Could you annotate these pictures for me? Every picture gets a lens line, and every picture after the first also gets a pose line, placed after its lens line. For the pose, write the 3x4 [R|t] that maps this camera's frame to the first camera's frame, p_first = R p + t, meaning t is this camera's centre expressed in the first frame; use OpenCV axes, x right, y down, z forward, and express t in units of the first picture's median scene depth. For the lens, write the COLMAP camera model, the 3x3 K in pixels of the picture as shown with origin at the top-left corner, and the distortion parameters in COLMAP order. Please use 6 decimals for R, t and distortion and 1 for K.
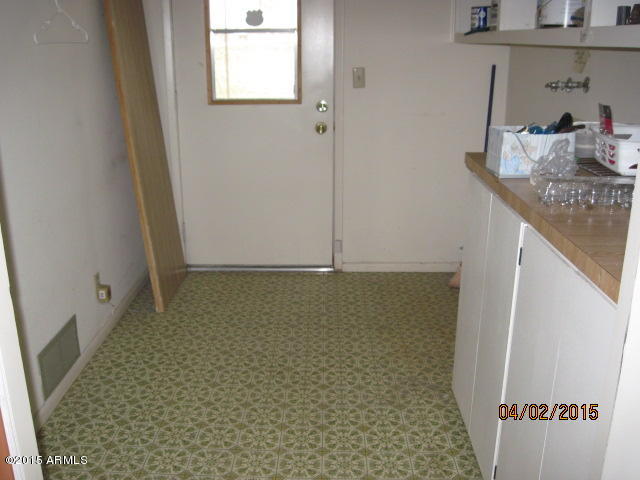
lens RADIAL K [[663.9, 0, 320.0], [0, 663.9, 240.0], [0, 0, 1]] dist [-0.014839, -0.008010]
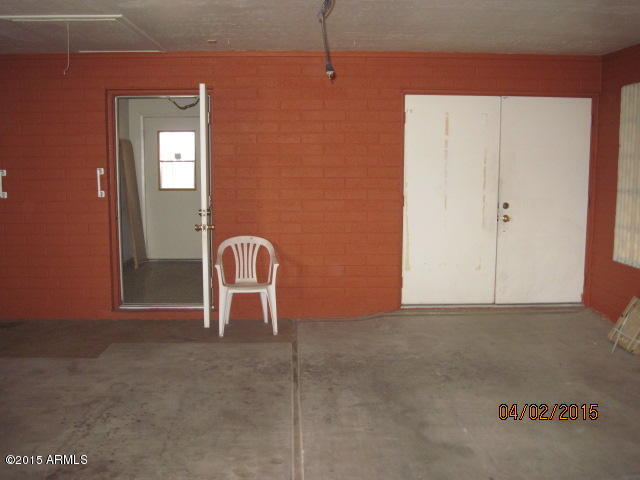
lens RADIAL K [[663.9, 0, 320.0], [0, 663.9, 240.0], [0, 0, 1]] dist [-0.014839, -0.008010]
pose [[0.998819, -0.010122, 0.047527, 0.309388], [0.018266, 0.984541, -0.174201, 0.413421], [-0.045029, 0.174863, 0.983563, -1.405478]]
